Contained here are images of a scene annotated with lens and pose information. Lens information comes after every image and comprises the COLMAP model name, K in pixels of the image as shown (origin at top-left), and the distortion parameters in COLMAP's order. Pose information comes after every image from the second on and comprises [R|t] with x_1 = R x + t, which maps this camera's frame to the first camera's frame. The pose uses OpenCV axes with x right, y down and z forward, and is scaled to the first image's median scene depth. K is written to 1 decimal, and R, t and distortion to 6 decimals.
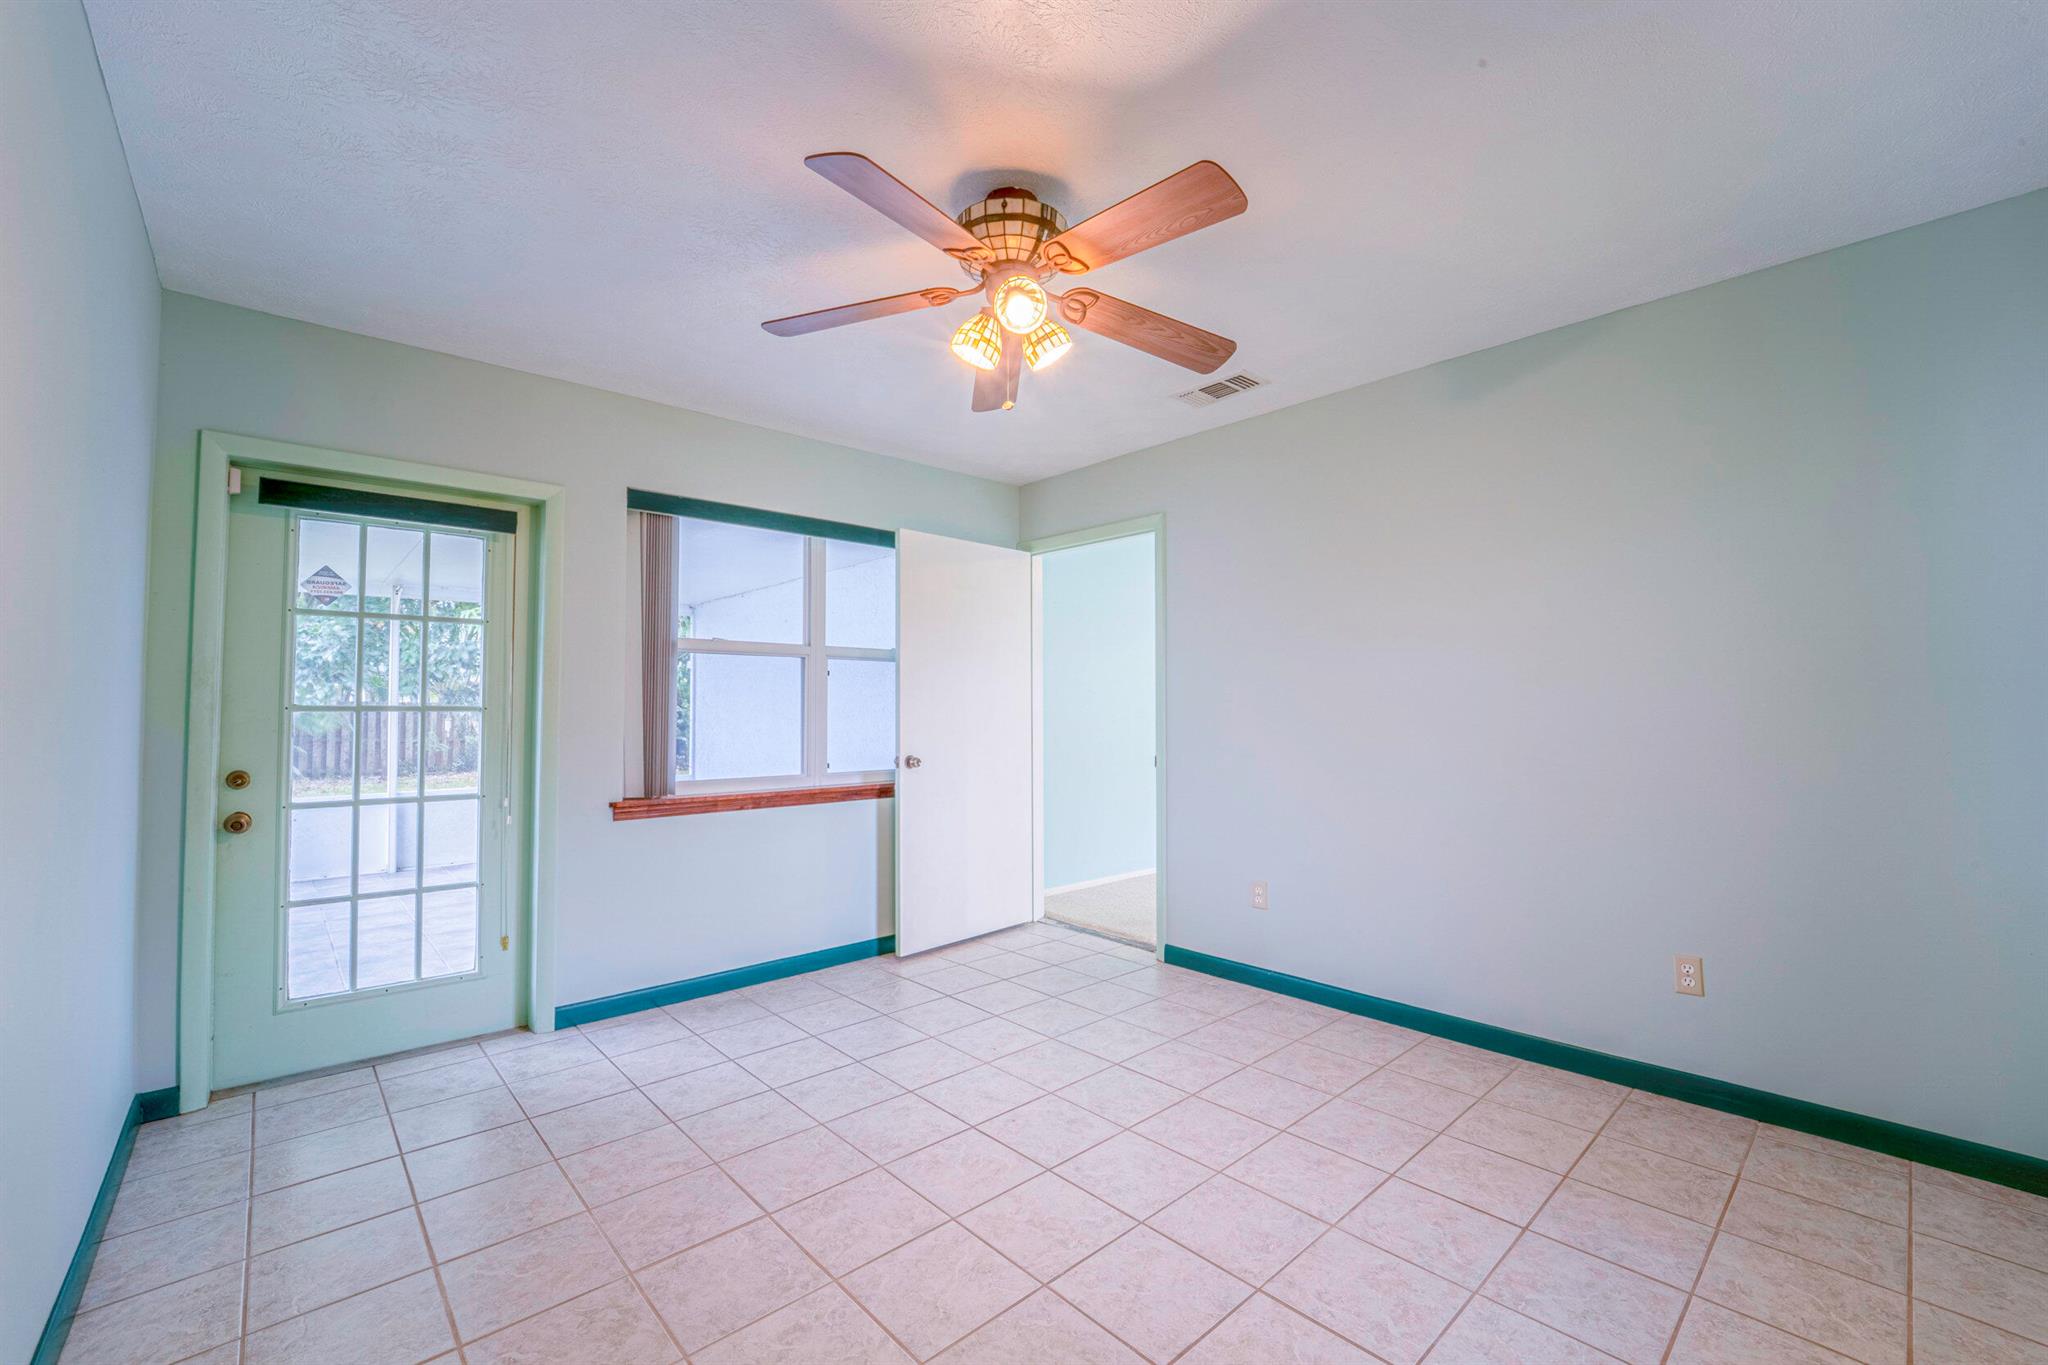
lens RADIAL K [[836.7, 0, 1022.1], [0, 836.7, 677.8], [0, 0, 1]] dist [0.000160, -0.000076]
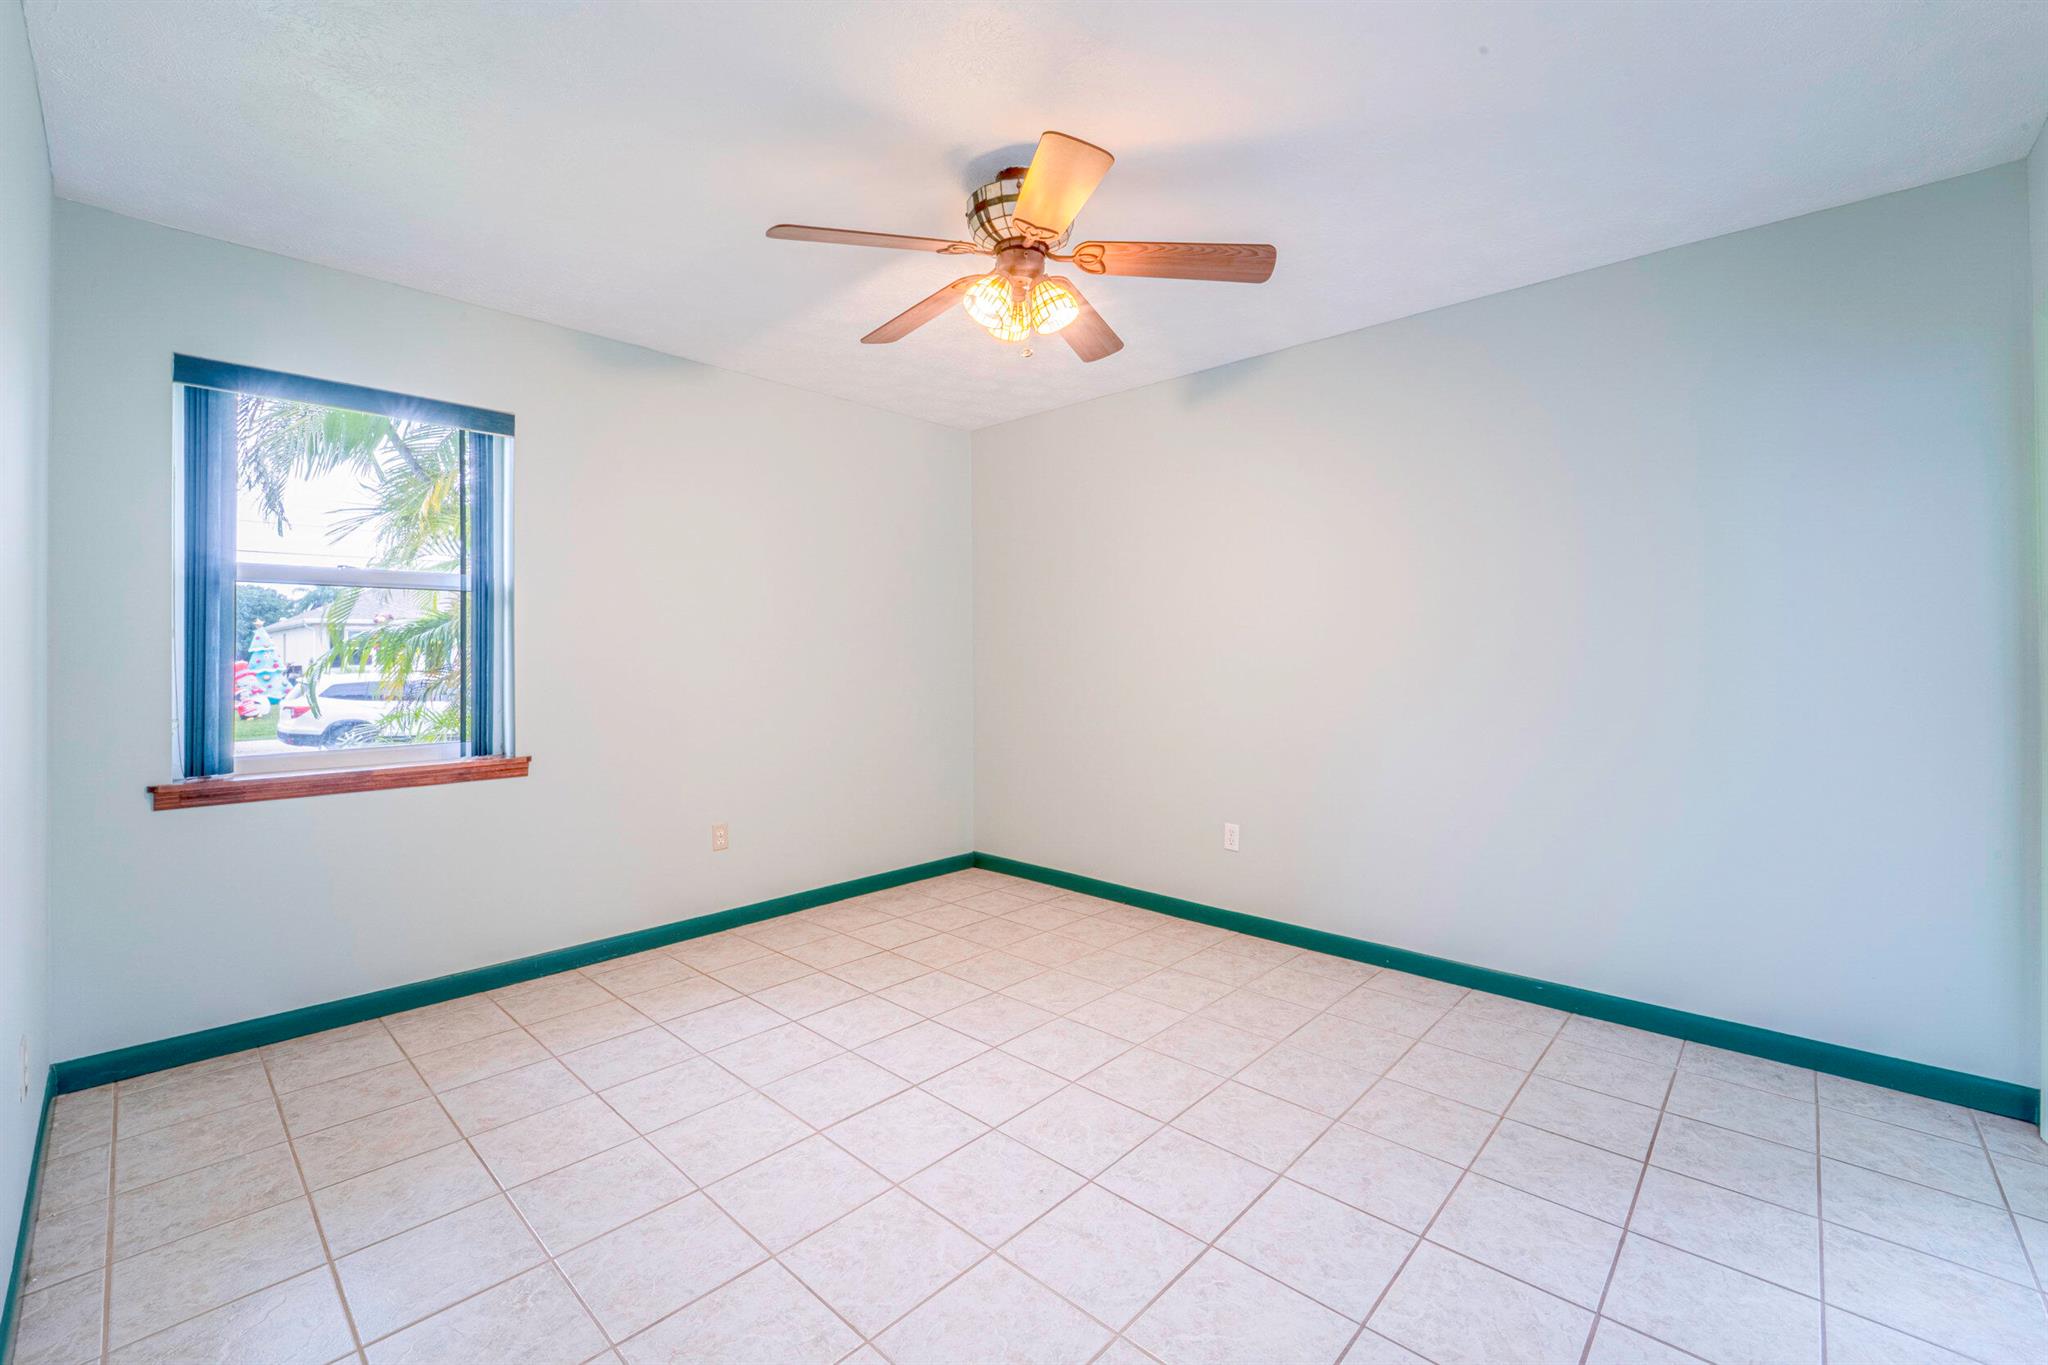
lens RADIAL K [[836.7, 0, 1026.6], [0, 836.7, 665.4], [0, 0, 1]] dist [0.000160, -0.000076]
pose [[-0.996467, 0.009082, -0.083492, 0.060048], [0.011443, 0.999547, -0.027843, 0.065378], [0.083201, -0.028700, -0.996119, 1.689649]]
